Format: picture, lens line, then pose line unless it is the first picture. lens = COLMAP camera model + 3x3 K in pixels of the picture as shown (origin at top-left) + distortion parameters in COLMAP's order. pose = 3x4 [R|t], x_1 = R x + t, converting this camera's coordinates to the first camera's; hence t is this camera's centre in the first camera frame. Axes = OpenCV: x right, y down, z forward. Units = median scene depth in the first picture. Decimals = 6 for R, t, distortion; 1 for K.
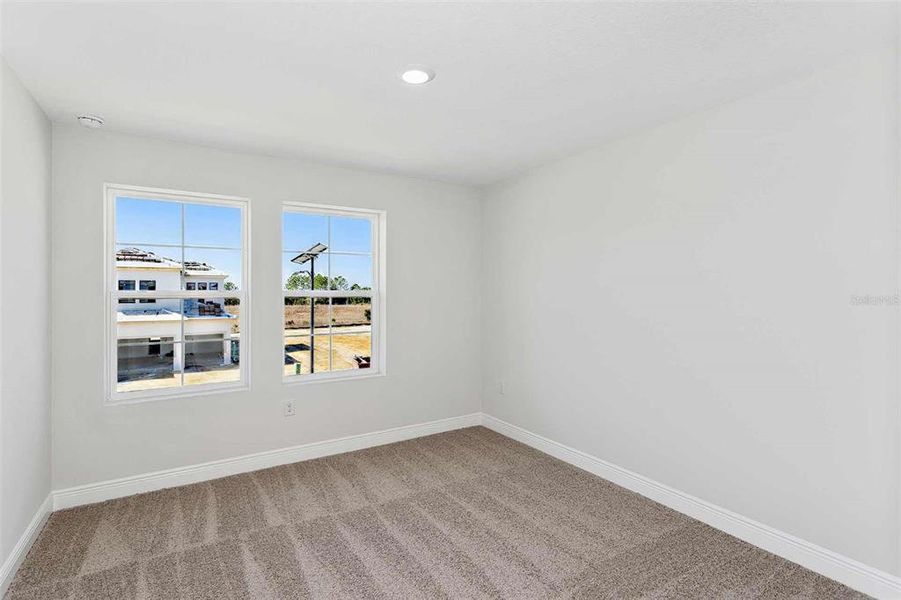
lens RADIAL K [[469.2, 0, 442.6], [0, 469.2, 293.7], [0, 0, 1]] dist [0.001784, -0.000846]
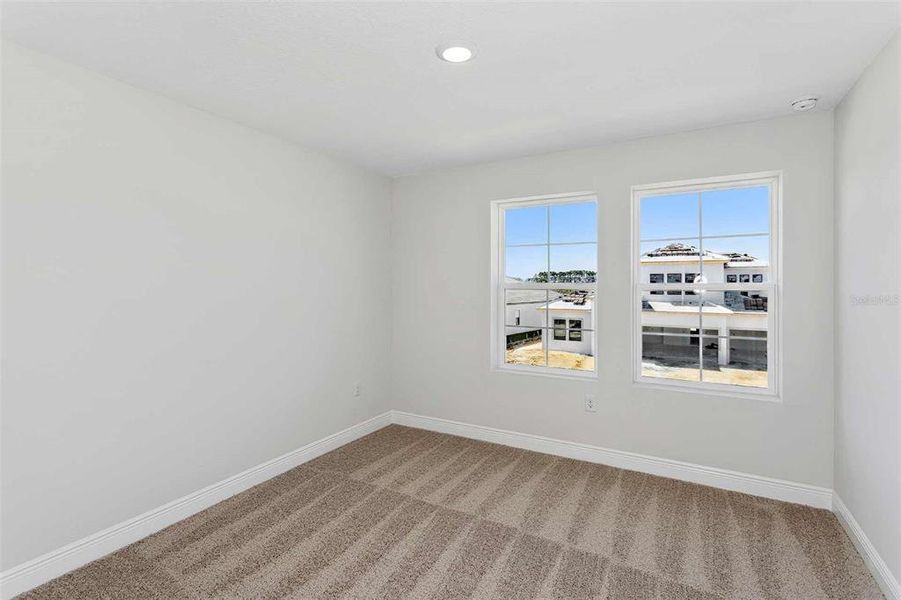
lens RADIAL K [[469.2, 0, 448.5], [0, 469.2, 295.3], [0, 0, 1]] dist [0.001784, -0.000846]
pose [[0.407316, 0.020441, -0.913059, 0.103539], [-0.003432, 0.999777, 0.020852, 0.000358], [0.913281, -0.005359, 0.407295, 0.082952]]
